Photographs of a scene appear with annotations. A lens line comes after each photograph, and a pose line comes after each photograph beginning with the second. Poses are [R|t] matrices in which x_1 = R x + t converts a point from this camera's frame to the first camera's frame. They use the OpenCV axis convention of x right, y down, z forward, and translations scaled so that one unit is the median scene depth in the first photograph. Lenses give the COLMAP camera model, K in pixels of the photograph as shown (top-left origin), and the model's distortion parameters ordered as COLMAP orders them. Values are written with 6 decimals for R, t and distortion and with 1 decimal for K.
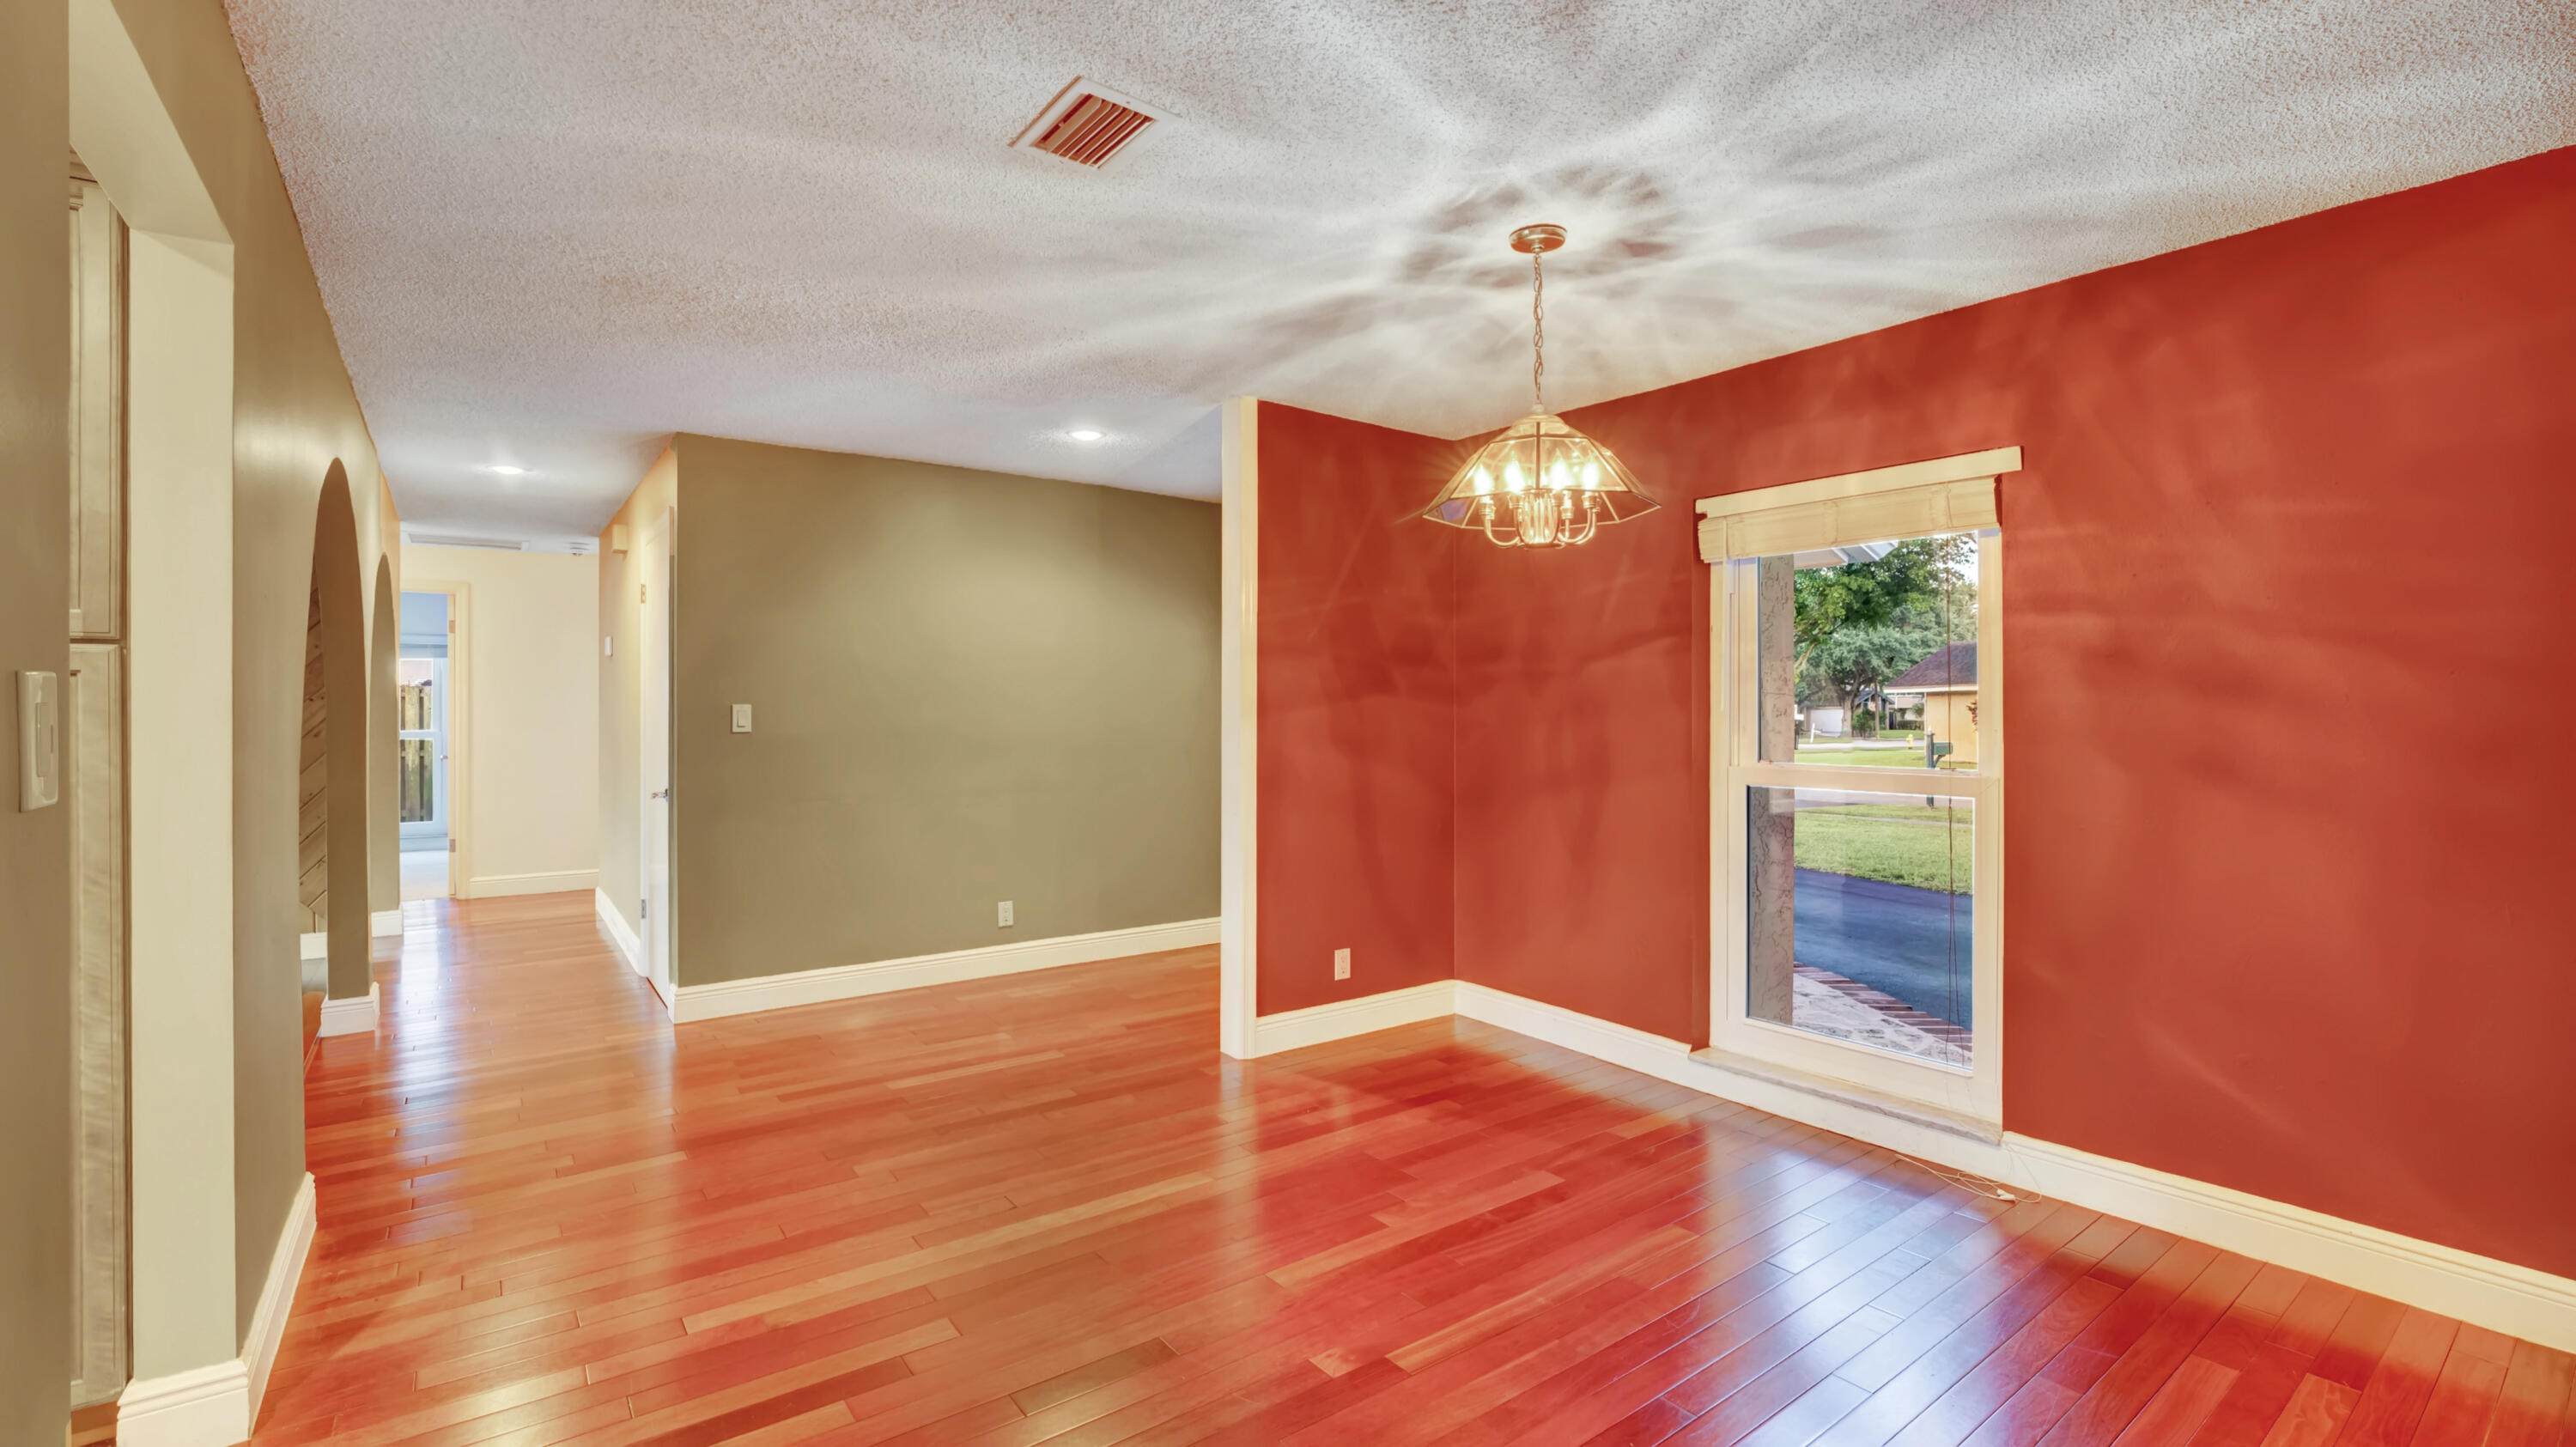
lens RADIAL K [[1015.6, 0, 1252.7], [0, 1015.6, 728.4], [0, 0, 1]] dist [-0.013112, -0.000075]
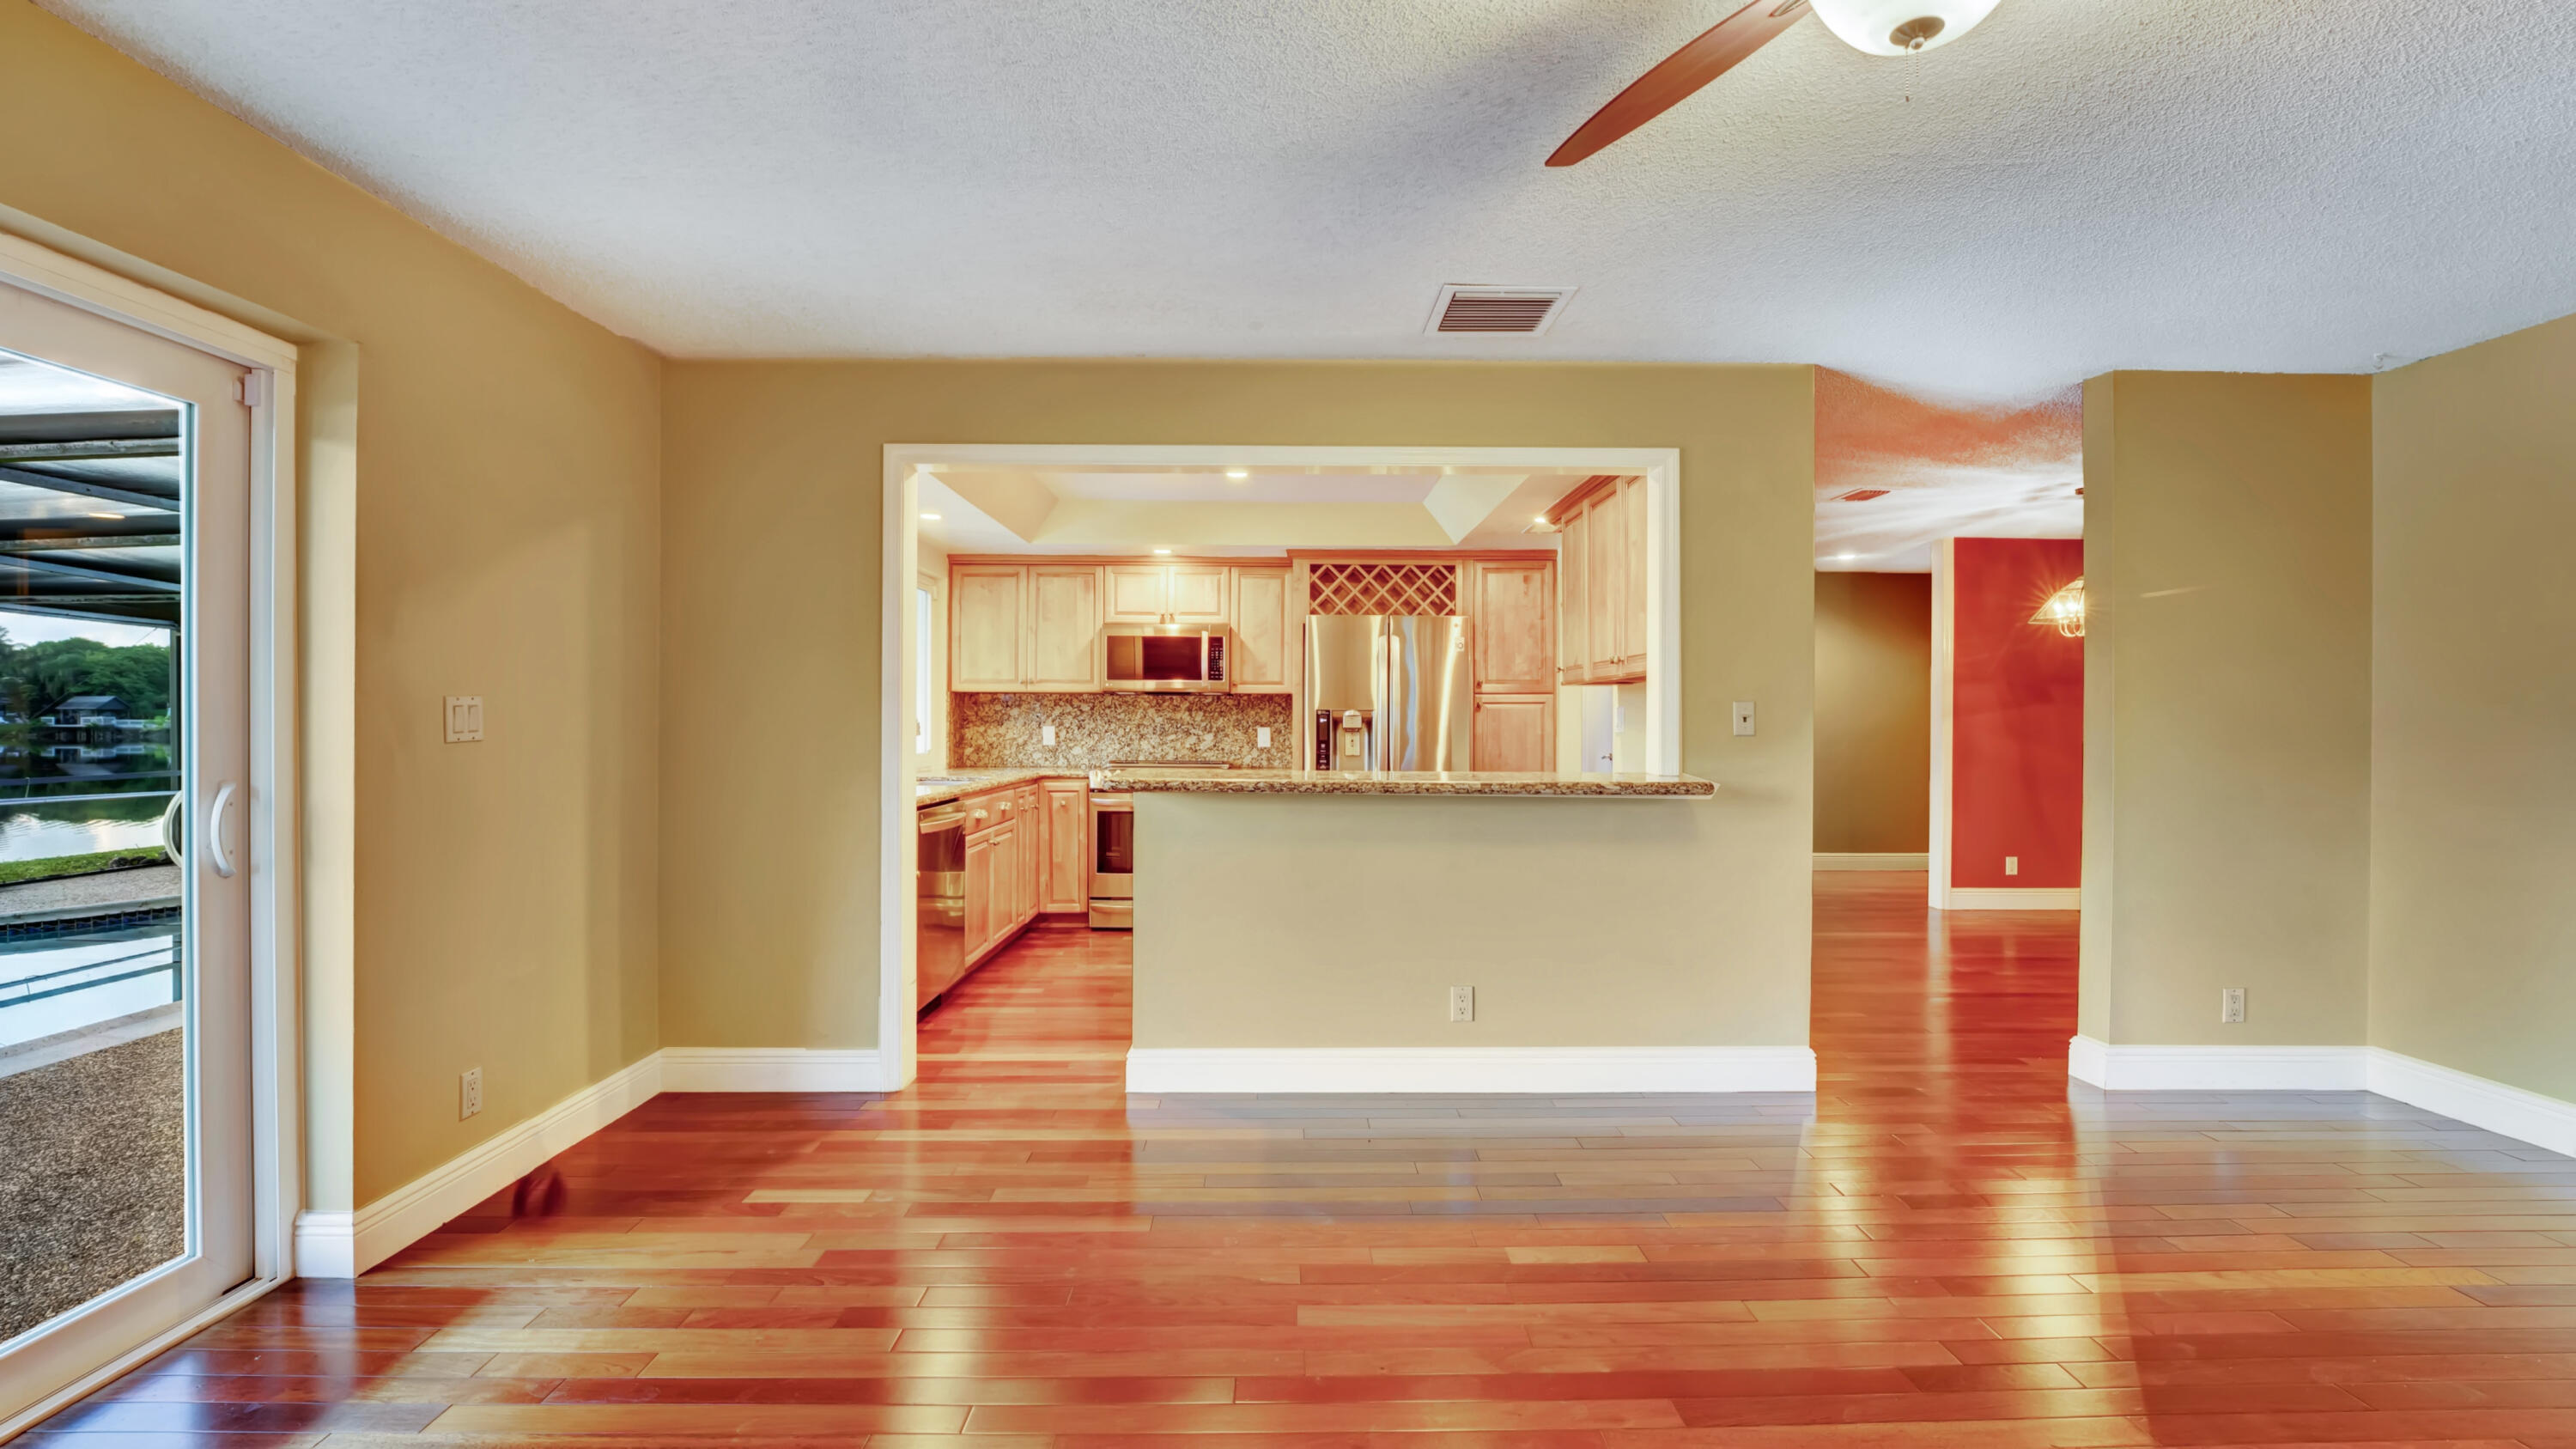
lens RADIAL K [[1047.3, 0, 1290.6], [0, 1047.3, 730.1], [0, 0, 1]] dist [-0.023809, -0.000047]
pose [[0.827890, 0.000706, -0.560890, 0.087284], [-0.006821, 0.999938, -0.008810, 0.045921], [0.560849, 0.011119, 0.827844, -1.553082]]
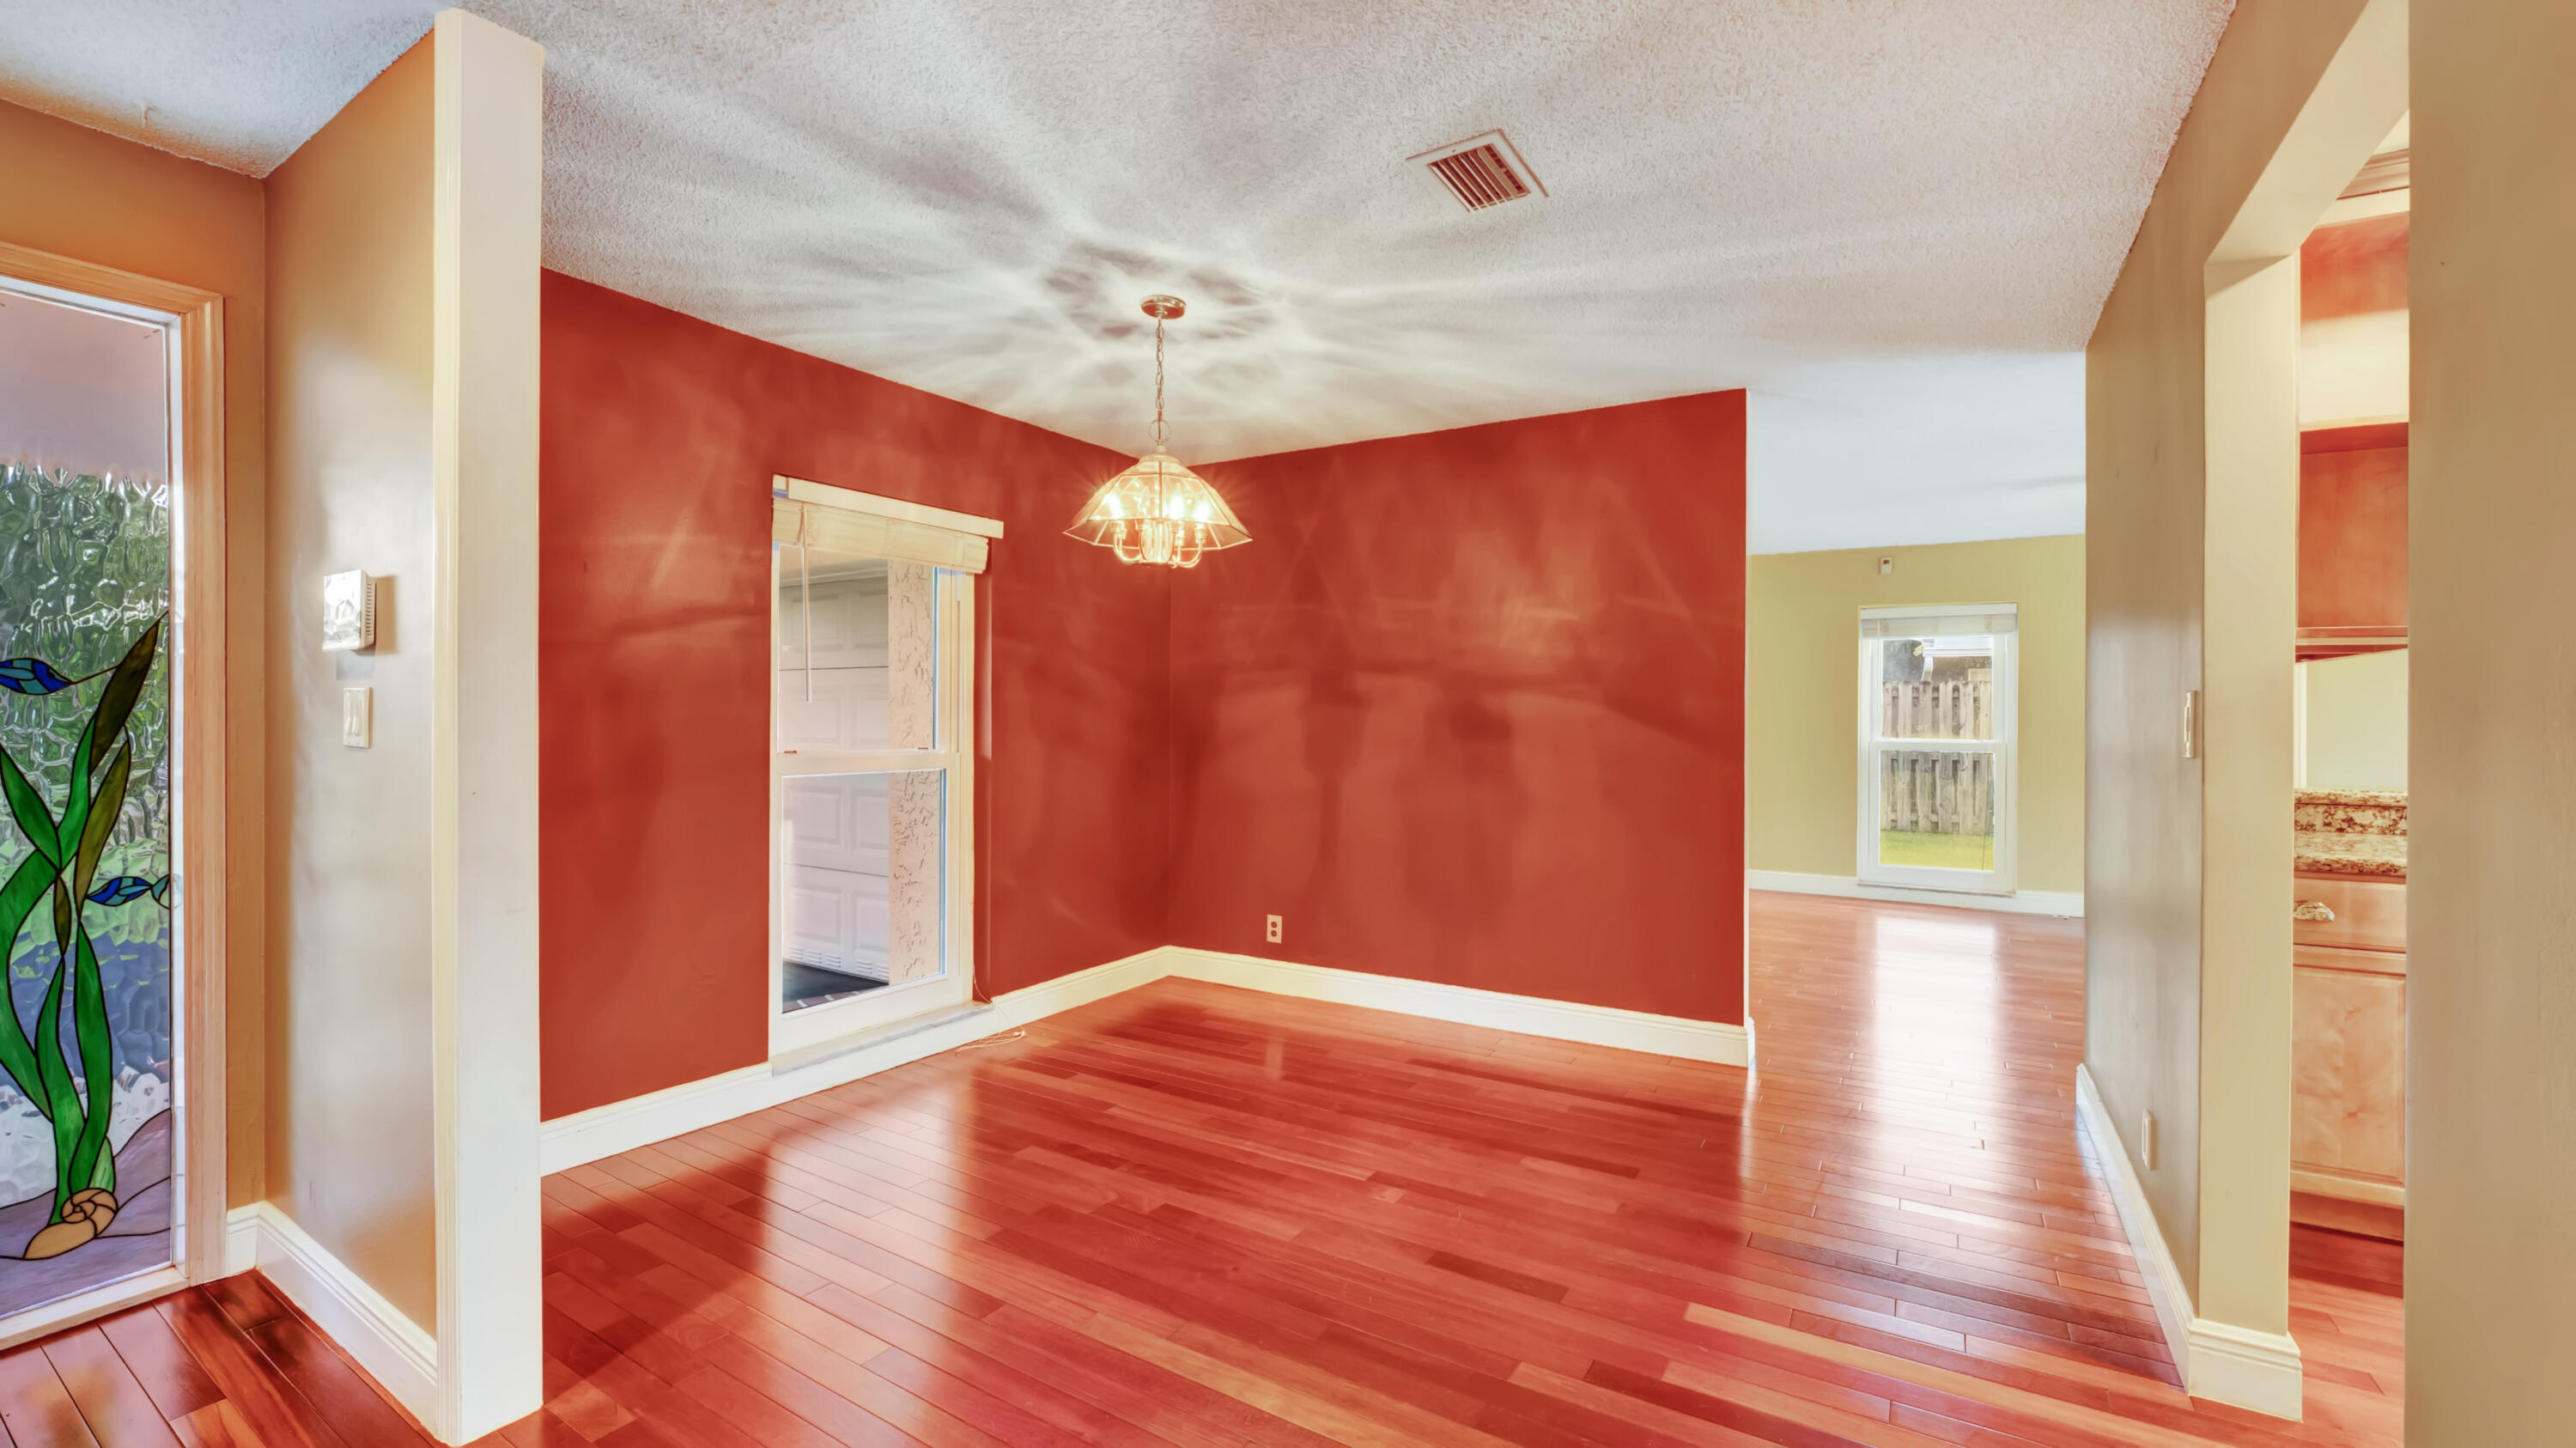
lens RADIAL K [[1110.5, 0, 1298.0], [0, 1110.5, 731.3], [0, 0, 1]] dist [-0.008740, 0.000819]
pose [[-0.367623, -0.019441, 0.929772, -0.867519], [0.005146, 0.999724, 0.022938, -0.012820], [-0.929961, 0.013218, -0.367421, 1.164557]]
